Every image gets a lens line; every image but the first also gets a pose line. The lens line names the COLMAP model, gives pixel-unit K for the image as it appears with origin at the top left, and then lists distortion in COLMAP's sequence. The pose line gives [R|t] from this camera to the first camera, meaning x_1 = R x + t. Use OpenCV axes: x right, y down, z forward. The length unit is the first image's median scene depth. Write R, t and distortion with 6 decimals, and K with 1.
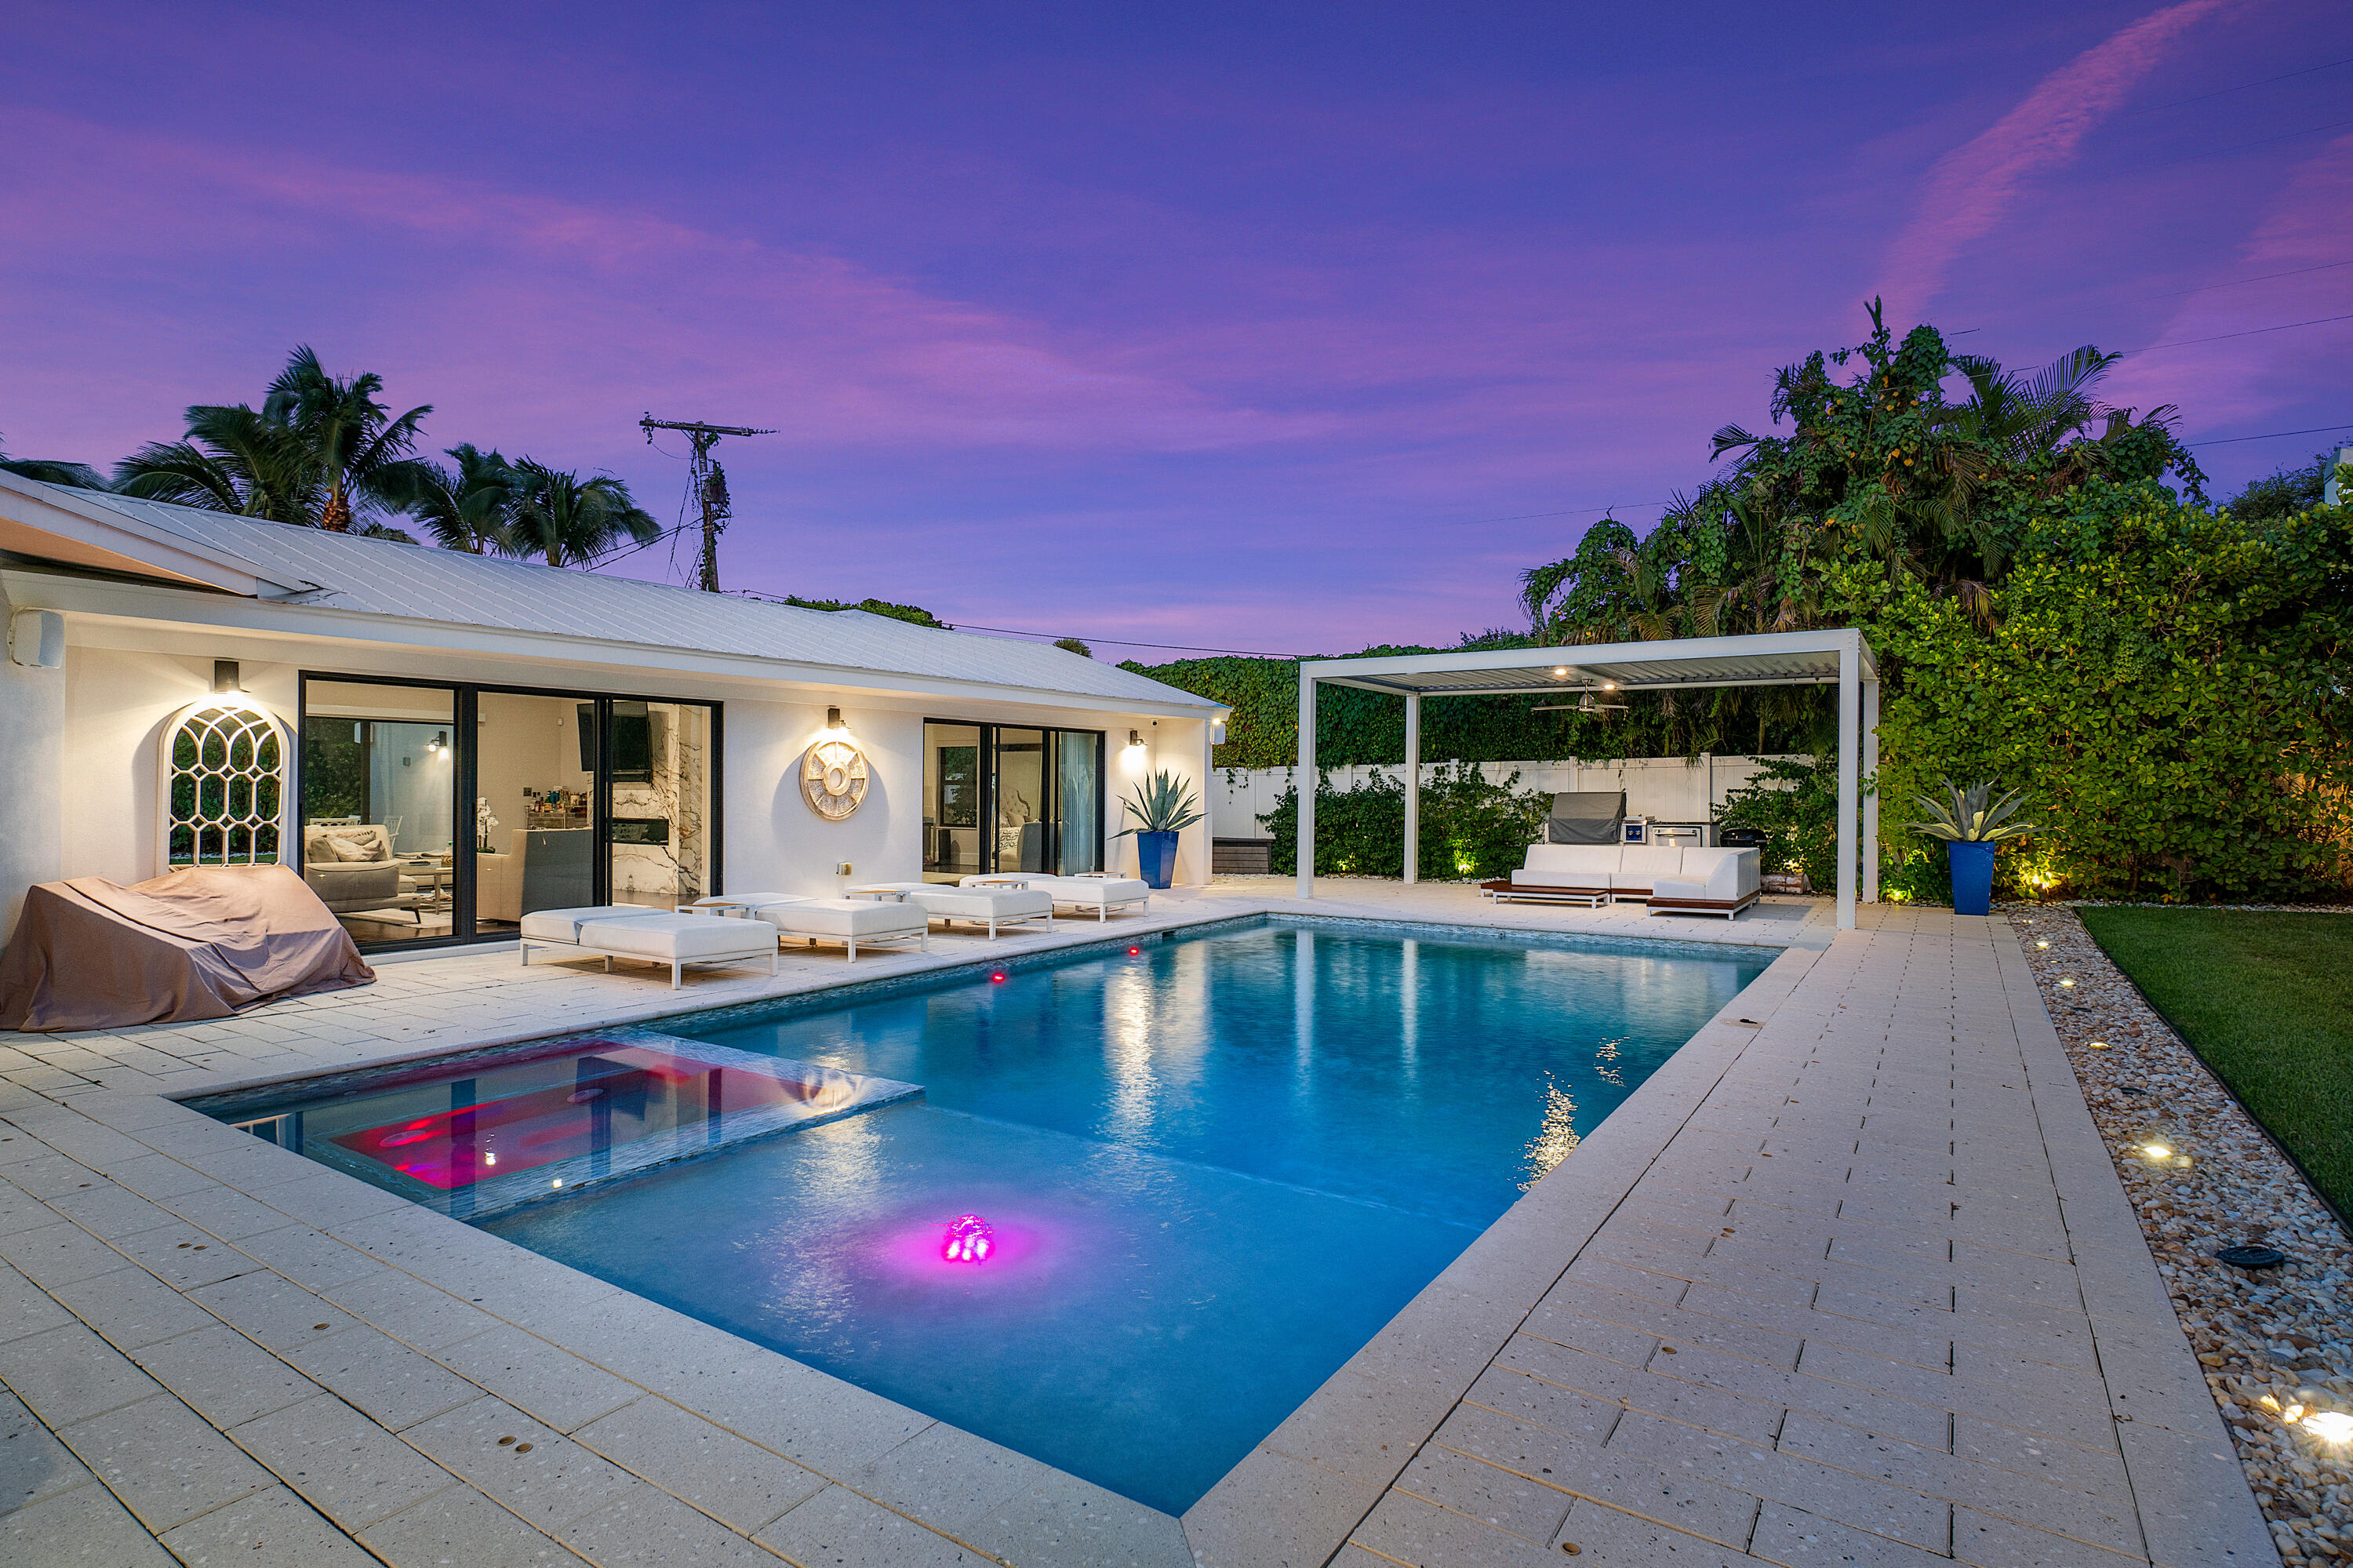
lens RADIAL K [[1196.4, 0, 1156.3], [0, 1196.4, 791.0], [0, 0, 1]] dist [-0.002329, 0.000660]
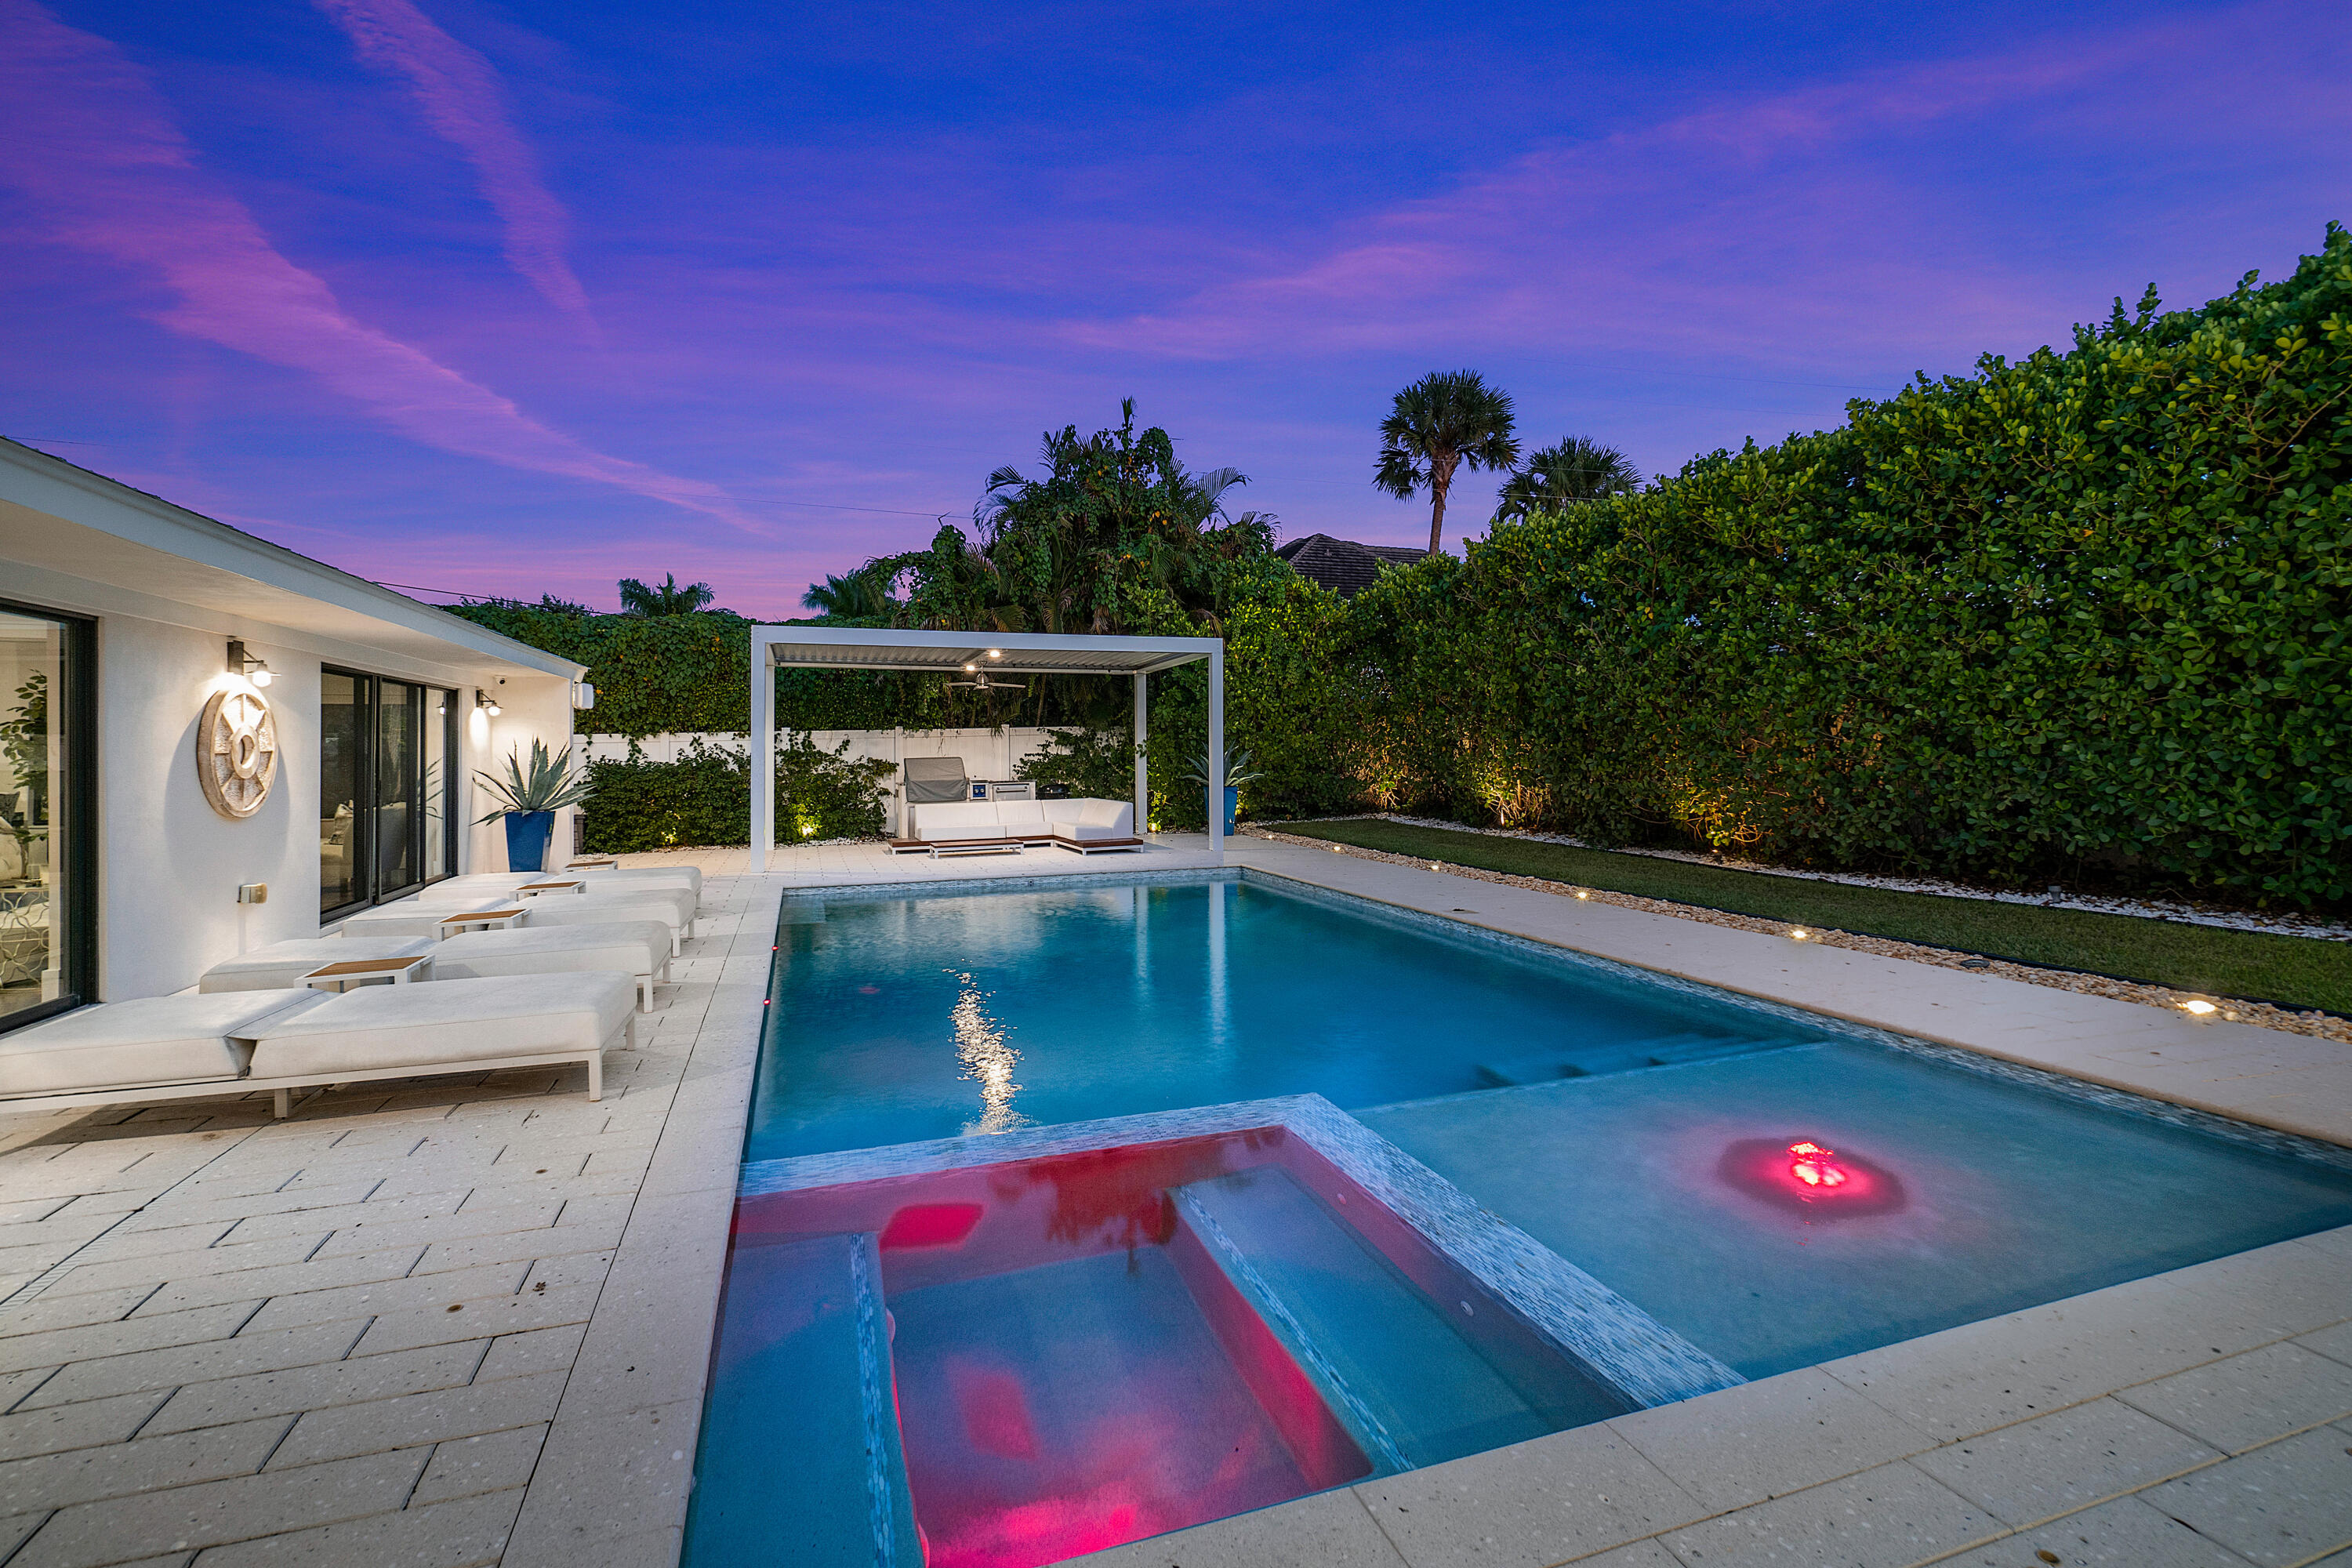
lens RADIAL K [[1040.1, 0, 1170.9], [0, 1040.1, 742.5], [0, 0, 1]] dist [-0.009282, -0.000625]
pose [[0.608190, -0.003322, 0.793785, -0.332822], [0.013879, 0.999883, -0.006450, -0.004324], [-0.793670, 0.014940, 0.608165, 0.231450]]
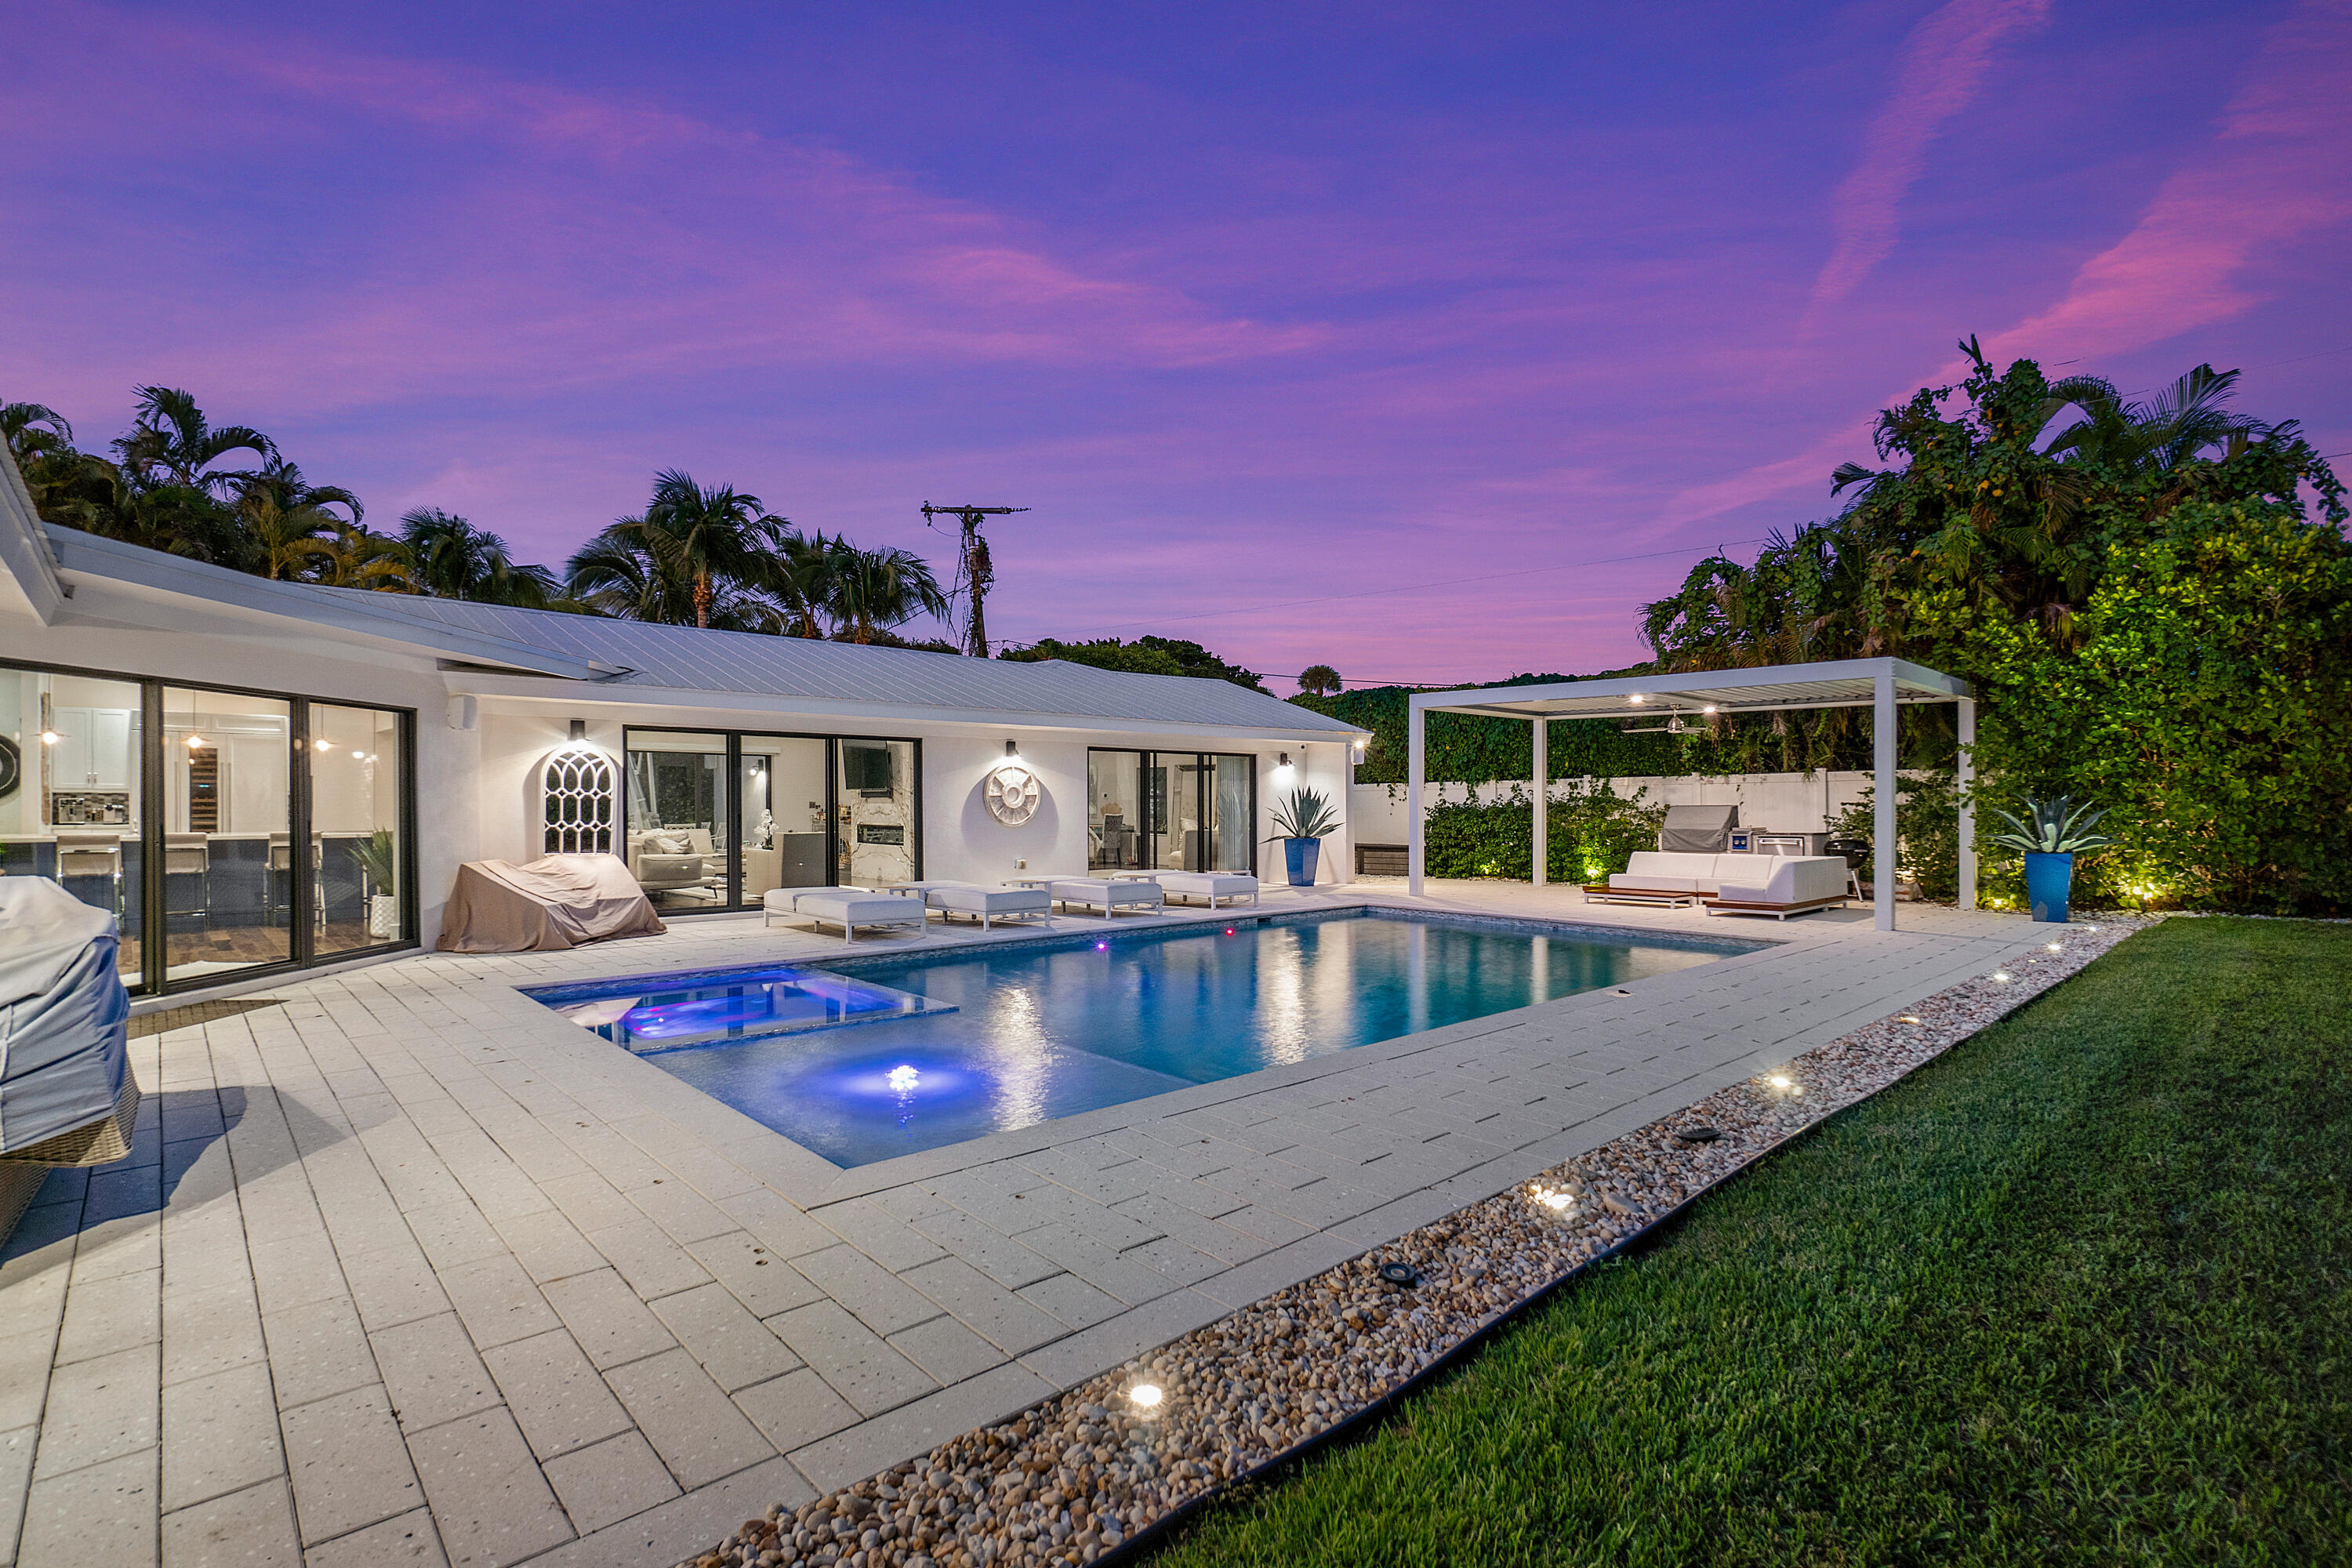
lens RADIAL K [[1091.7, 0, 1176.0], [0, 1091.7, 784.0], [0, 0, 1]] dist [0.000594, -0.000544]
pose [[0.975510, -0.003481, -0.219926, 0.125772], [-0.000156, 0.999864, -0.016518, -0.002012], [0.219954, 0.016148, 0.975377, -0.089730]]
